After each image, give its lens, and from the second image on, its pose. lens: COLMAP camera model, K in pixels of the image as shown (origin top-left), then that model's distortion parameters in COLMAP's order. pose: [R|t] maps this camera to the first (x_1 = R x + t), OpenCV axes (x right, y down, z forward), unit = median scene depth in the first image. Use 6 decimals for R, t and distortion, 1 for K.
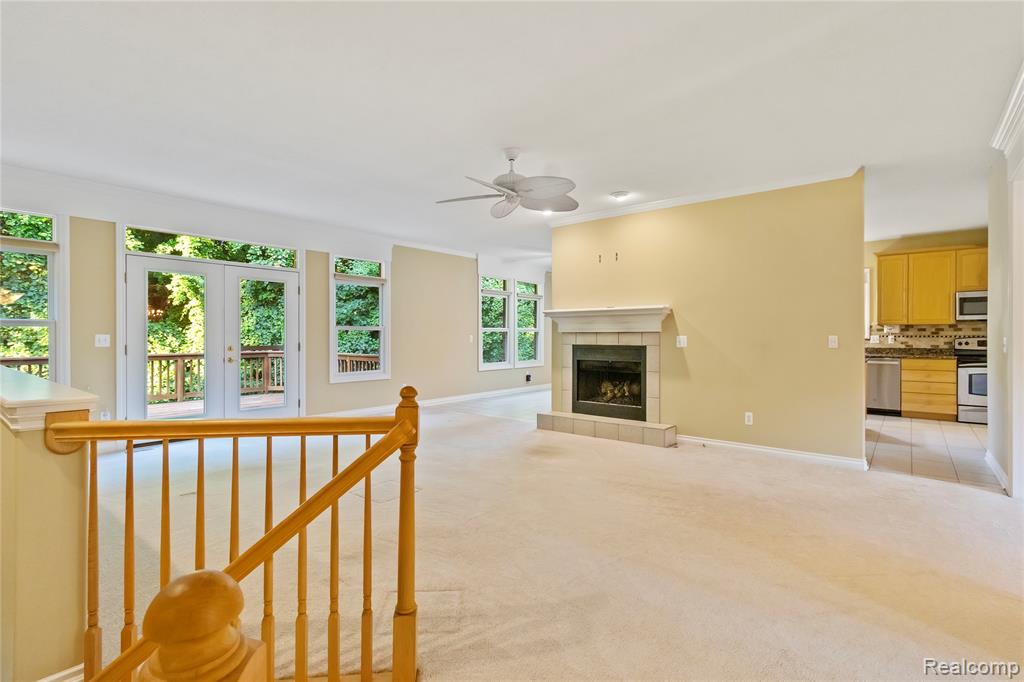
lens RADIAL K [[484.8, 0, 528.3], [0, 484.8, 337.3], [0, 0, 1]] dist [0.002108, 0.000488]
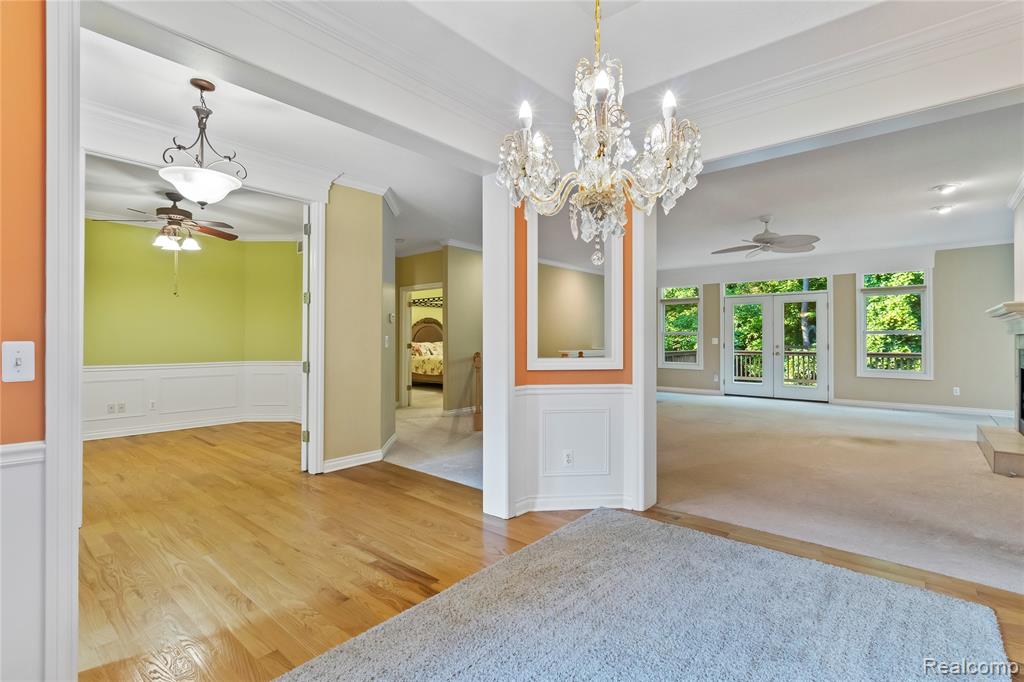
lens RADIAL K [[483.9, 0, 525.7], [0, 483.9, 332.6], [0, 0, 1]] dist [0.002879, 0.000095]
pose [[-0.029711, -0.013801, -0.999463, 1.051057], [-0.004715, 0.999895, -0.013667, 0.002175], [0.999547, 0.004306, -0.029773, 0.213890]]
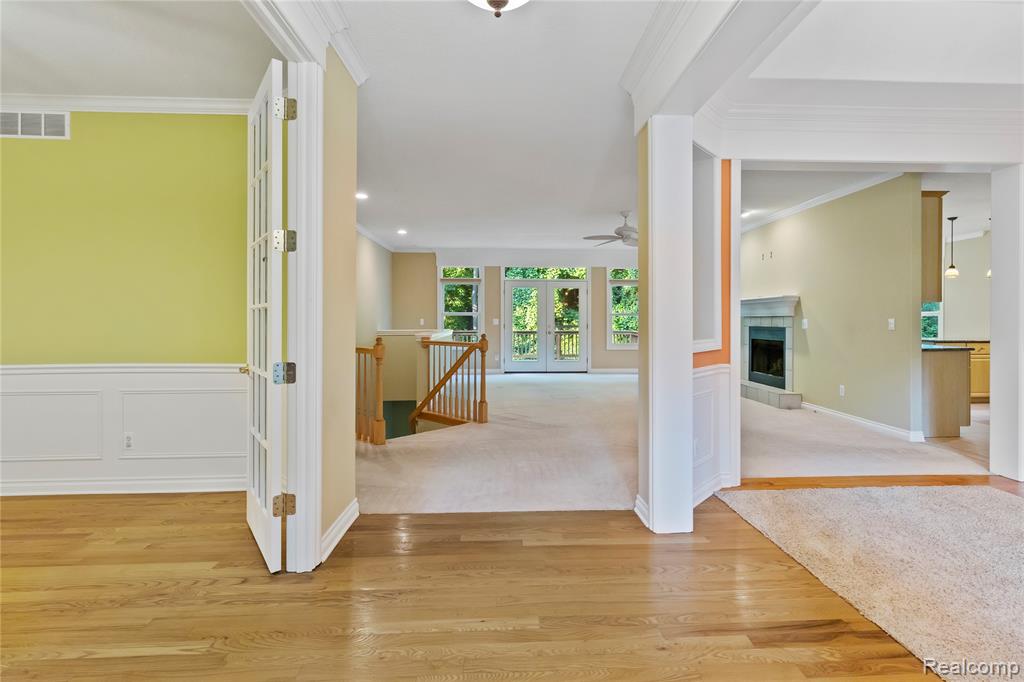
lens RADIAL K [[486.2, 0, 530.0], [0, 486.2, 321.1], [0, 0, 1]] dist [-0.001327, -0.000297]
pose [[0.669704, 0.001467, -0.742627, 0.715713], [-0.004126, 0.999990, -0.001744, 0.006298], [0.742617, 0.004232, 0.669703, -0.289754]]
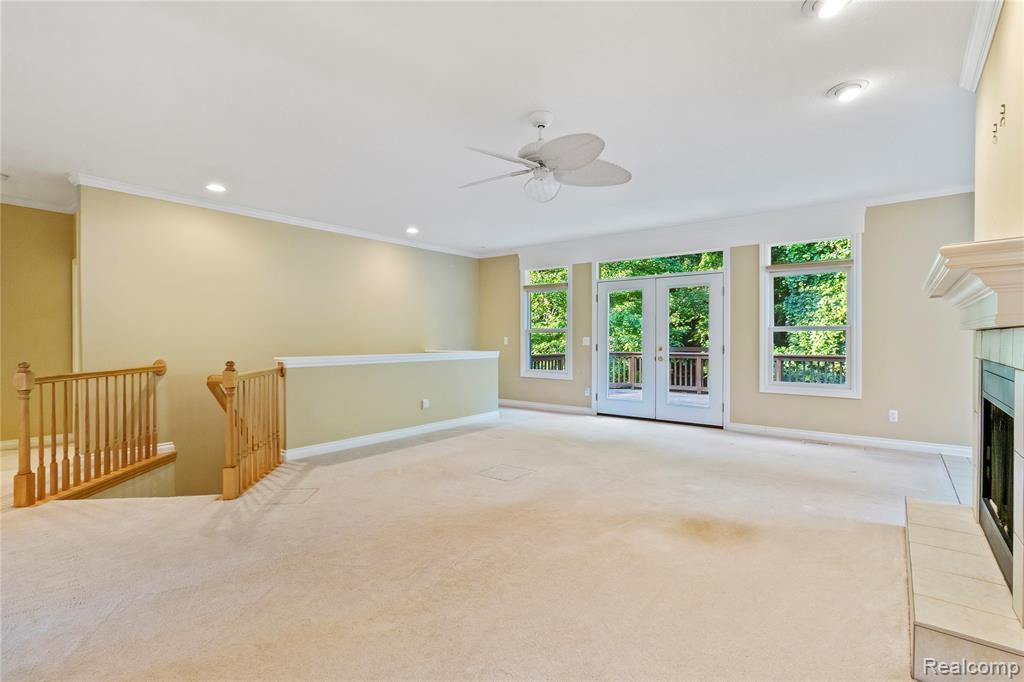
lens RADIAL K [[484.8, 0, 528.3], [0, 484.8, 337.3], [0, 0, 1]] dist [0.002108, 0.000488]
pose [[0.006095, -0.001714, -0.999980, 0.557392], [-0.004253, 0.999989, -0.001740, -0.001242], [0.999972, 0.004264, 0.006088, 0.693252]]
